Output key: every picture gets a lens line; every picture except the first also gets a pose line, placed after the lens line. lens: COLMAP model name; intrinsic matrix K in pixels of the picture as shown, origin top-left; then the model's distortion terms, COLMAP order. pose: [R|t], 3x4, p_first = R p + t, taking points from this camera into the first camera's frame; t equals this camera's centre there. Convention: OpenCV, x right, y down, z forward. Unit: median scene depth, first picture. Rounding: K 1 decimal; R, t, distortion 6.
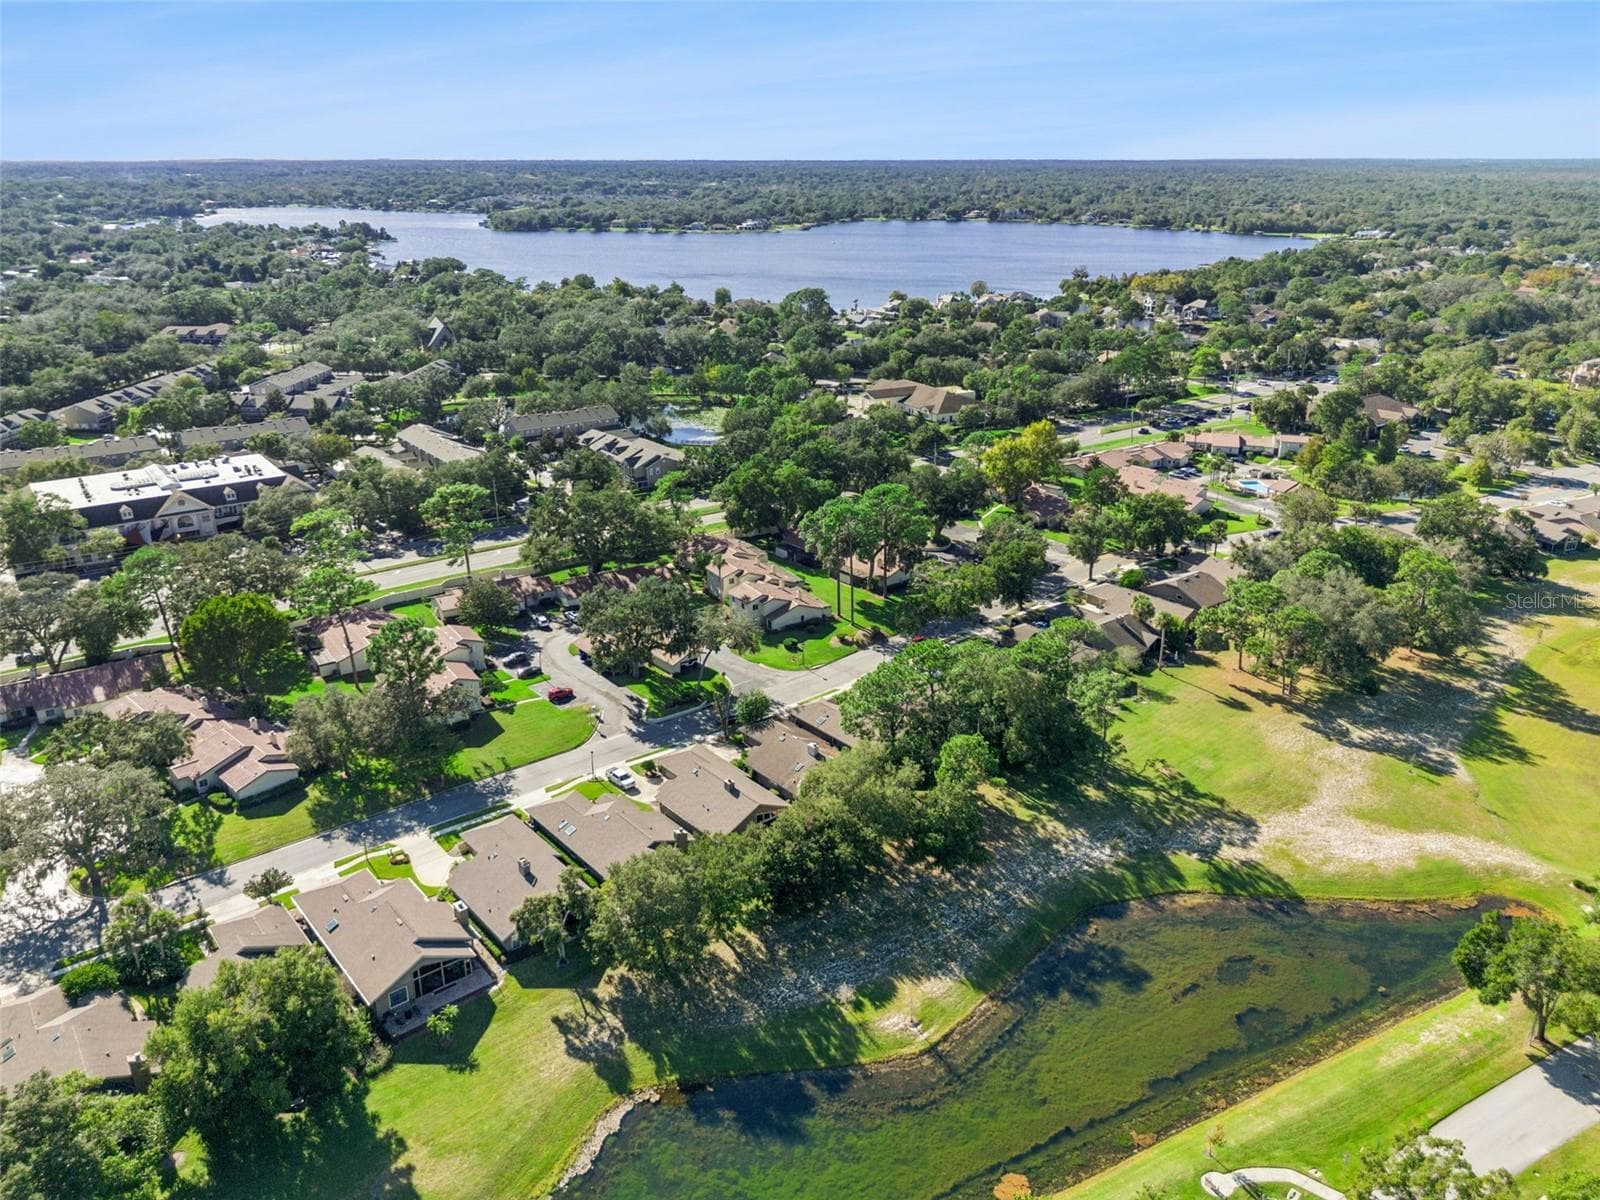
lens RADIAL K [[1160.1, 0, 800.0], [0, 1160.1, 600.0], [0, 0, 1]] dist [0.047522, -0.029847]
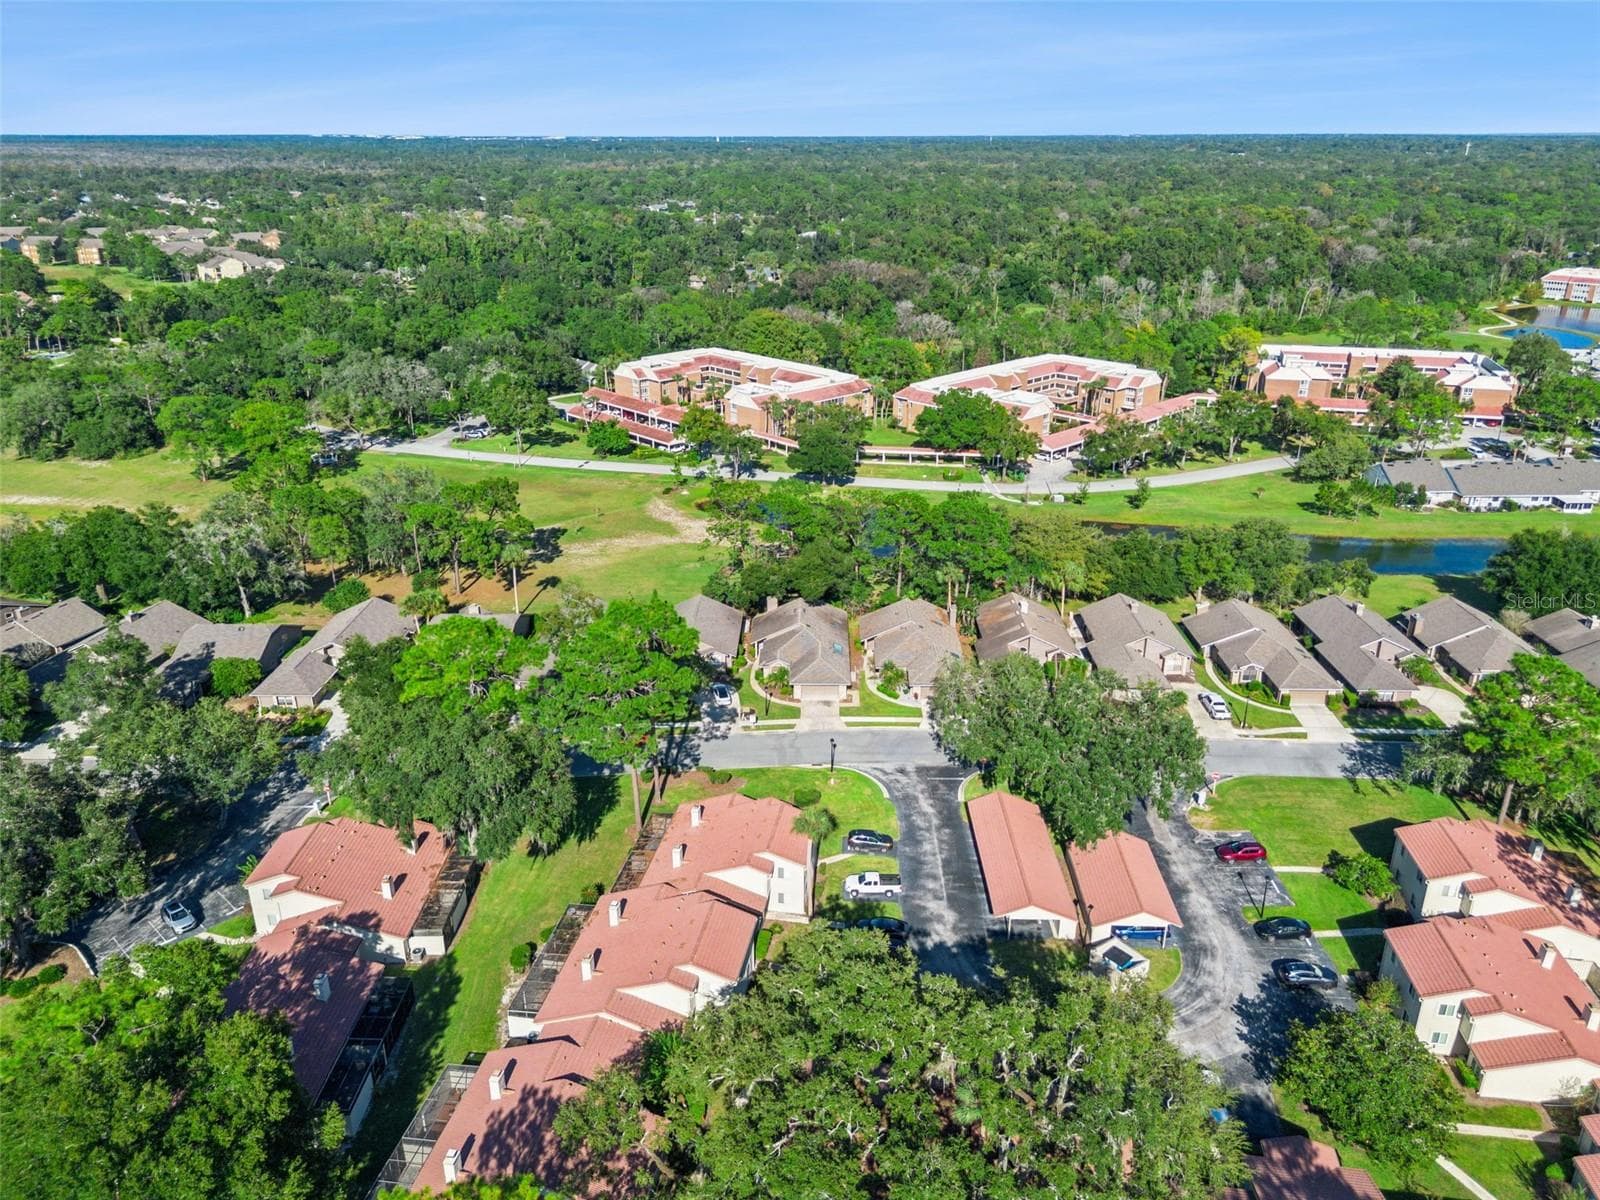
lens RADIAL K [[1129.9, 0, 800.0], [0, 1129.9, 600.0], [0, 0, 1]] dist [0.076703, -0.071202]
pose [[-0.756122, -0.246546, 0.606214, -0.448427], [0.232721, 0.764475, 0.601181, -0.520994], [-0.611654, 0.595645, -0.520660, 1.710447]]
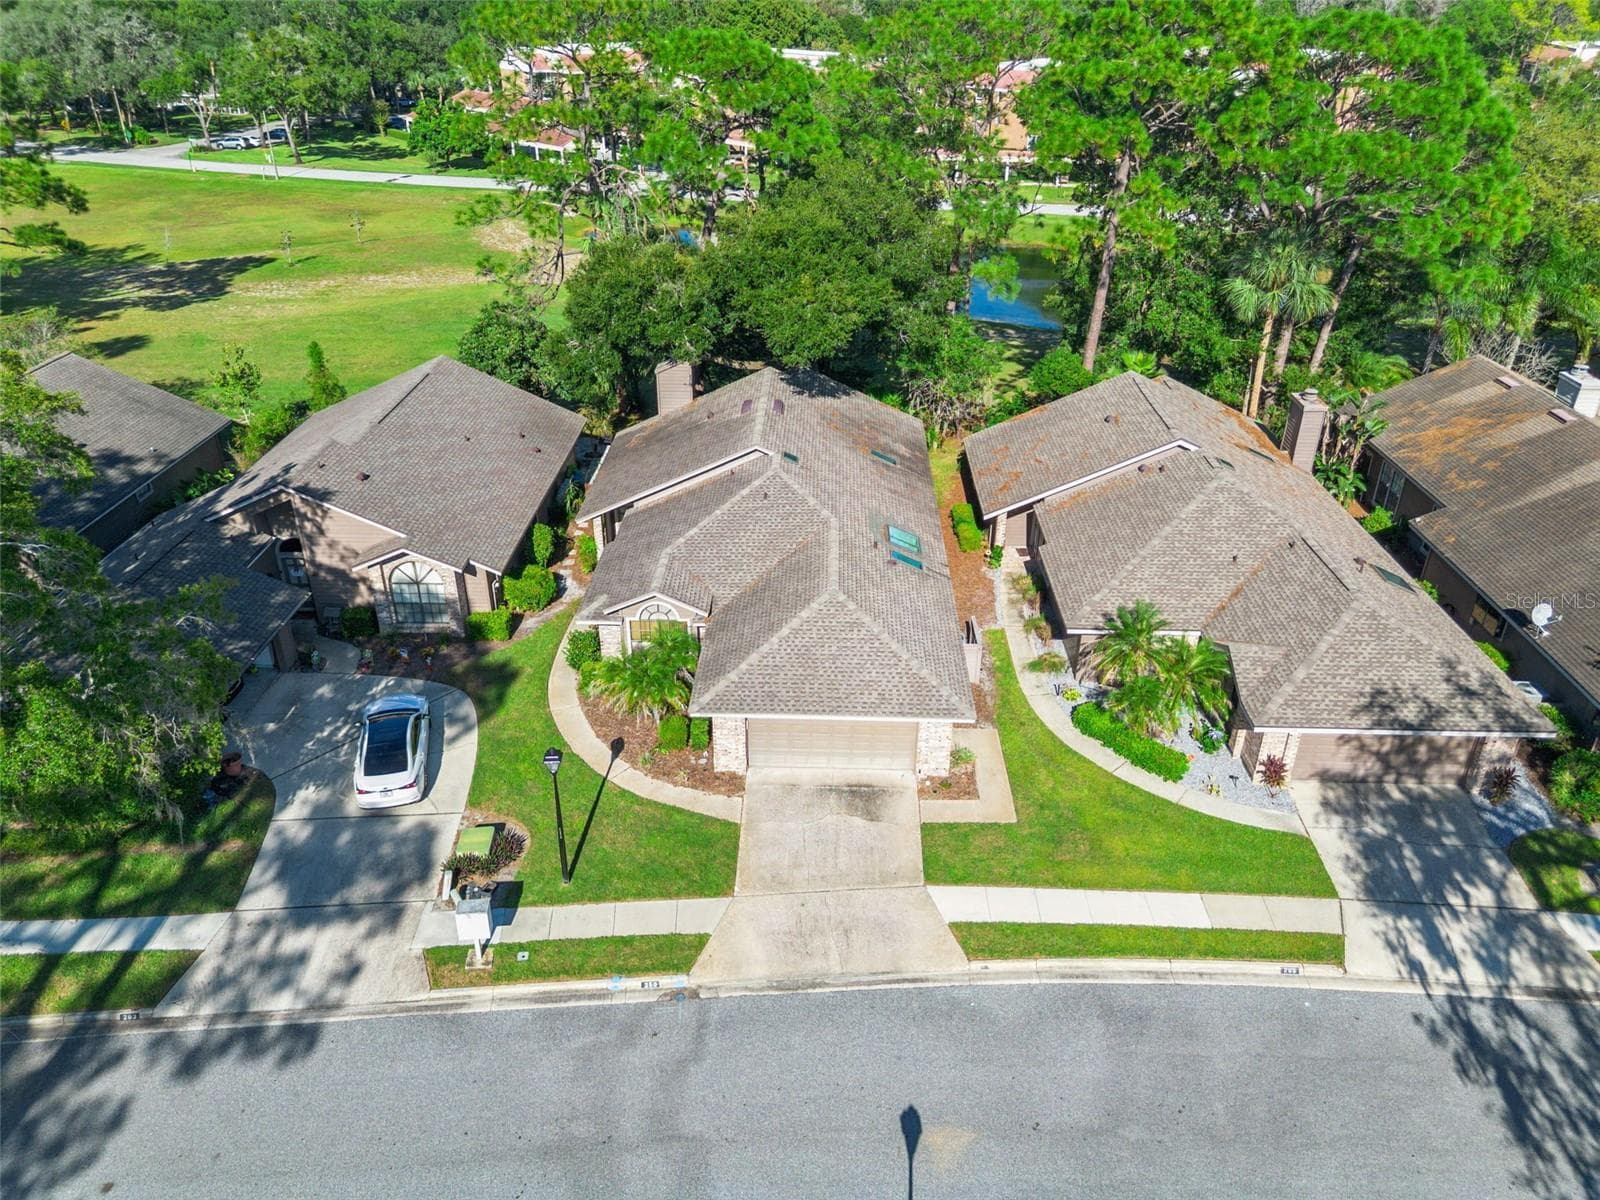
lens RADIAL K [[1129.9, 0, 800.0], [0, 1129.9, 600.0], [0, 0, 1]] dist [0.076703, -0.071202]
pose [[-0.746642, -0.321607, 0.582318, -0.025376], [0.231953, 0.694568, 0.681009, -0.062775], [-0.623477, 0.643540, -0.443996, 1.341221]]
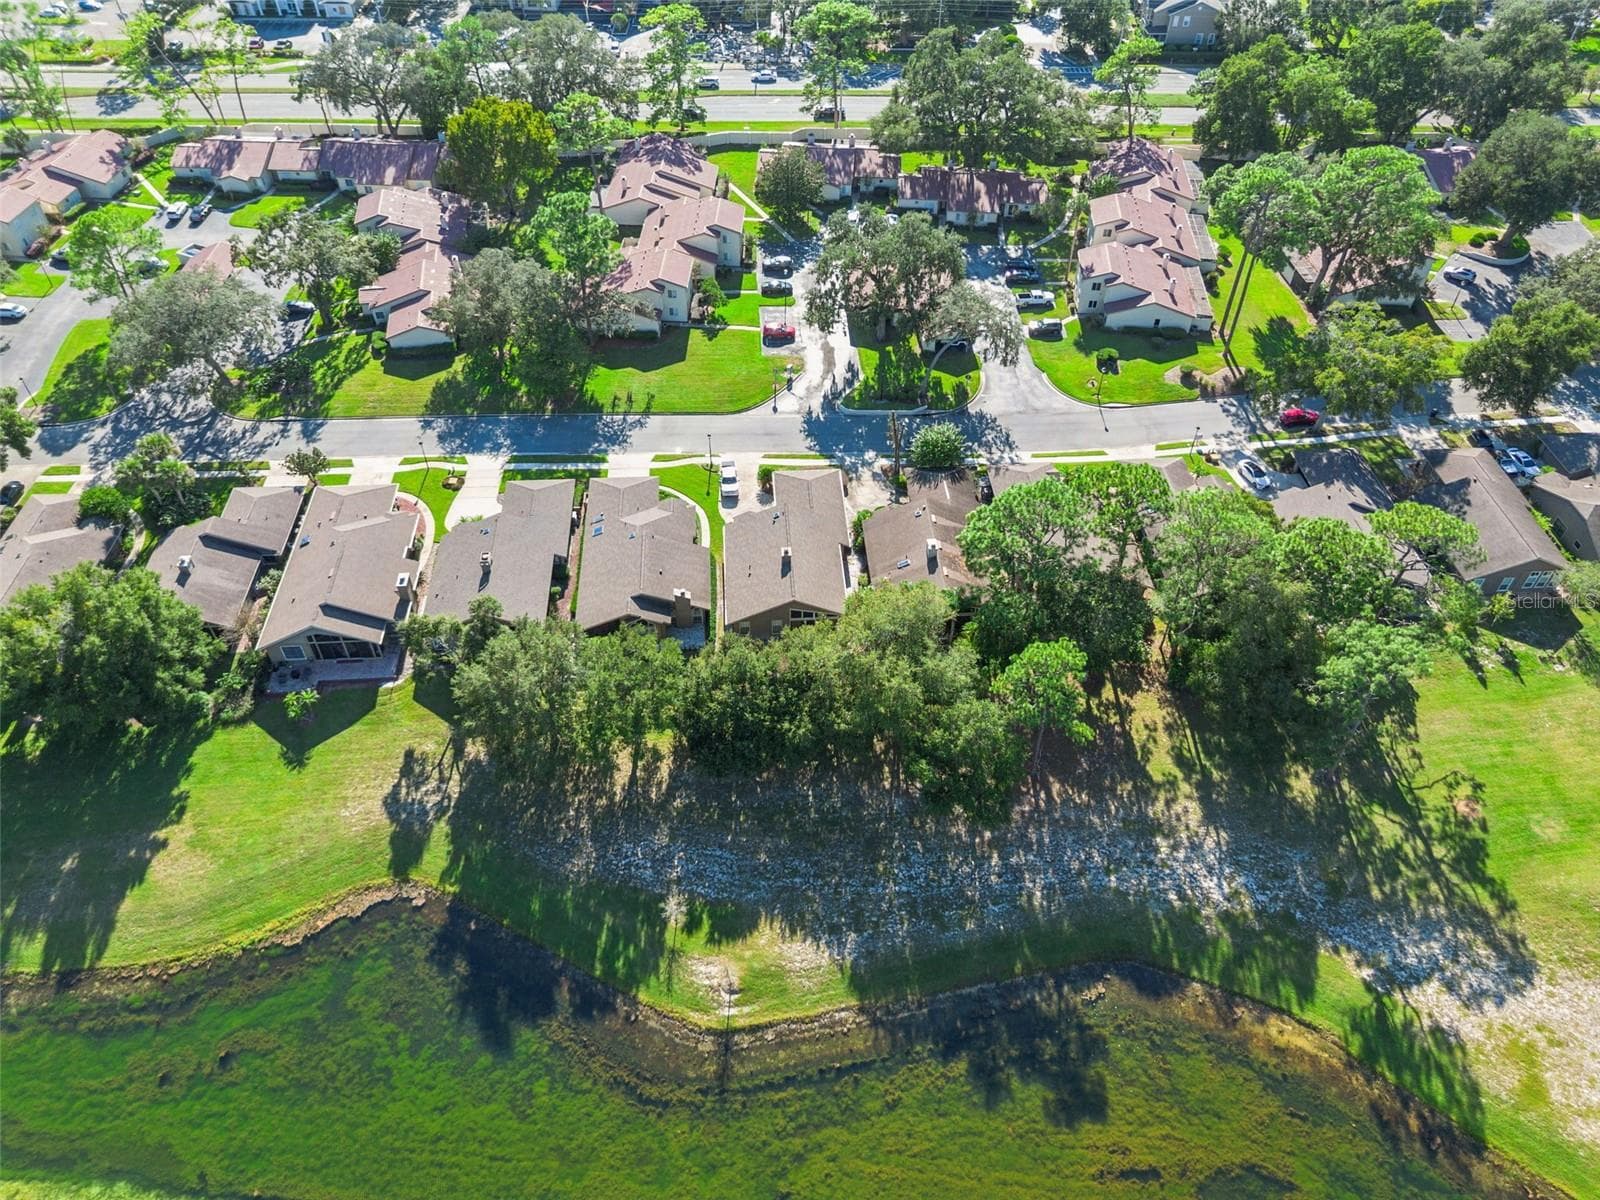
lens RADIAL K [[1129.9, 0, 800.0], [0, 1129.9, 600.0], [0, 0, 1]] dist [0.076703, -0.071202]
pose [[0.806067, 0.425471, -0.411377, 0.263646], [-0.219981, 0.860695, 0.459144, -0.156493], [0.549422, -0.279606, 0.787373, 0.420670]]
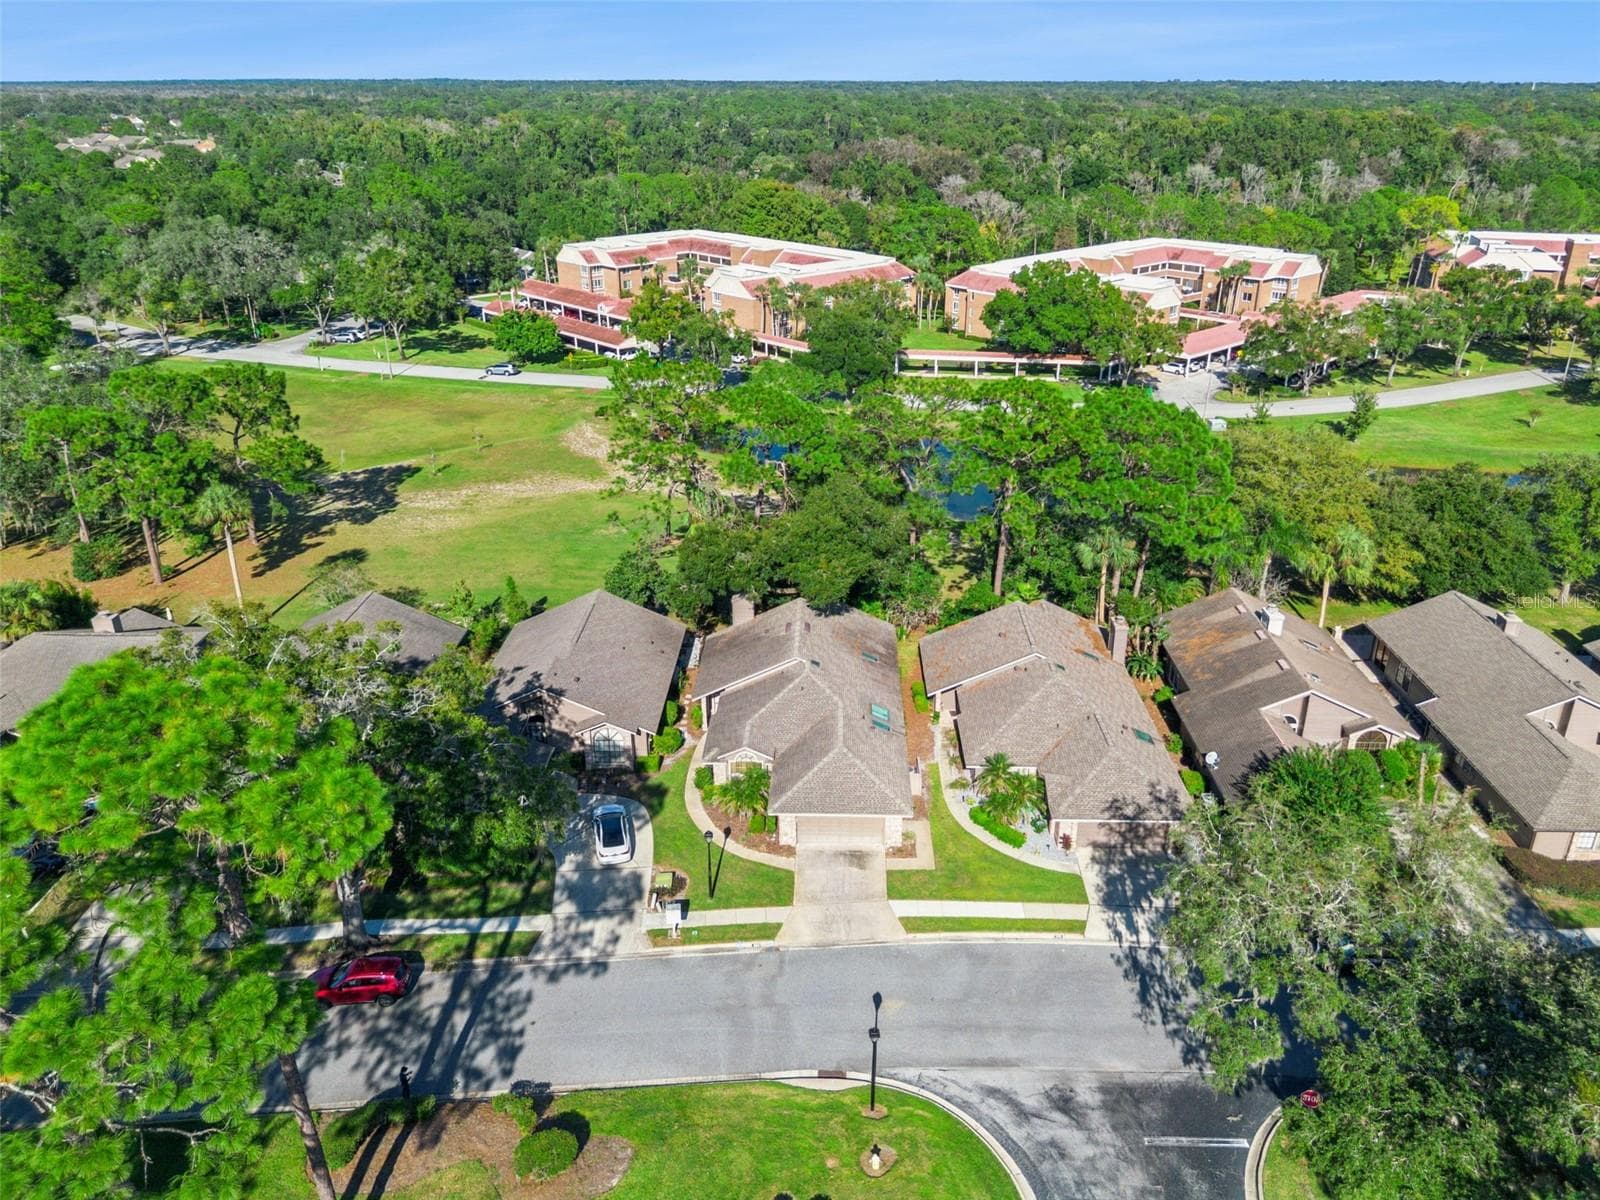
lens RADIAL K [[1159.9, 0, 812.3], [0, 1159.9, 551.8], [0, 0, 1]] dist [0.085711, -0.143598]
pose [[-0.751559, -0.245266, 0.612375, -0.137335], [0.233500, 0.769301, 0.594688, -0.223579], [-0.616957, 0.589933, -0.520906, 1.424813]]
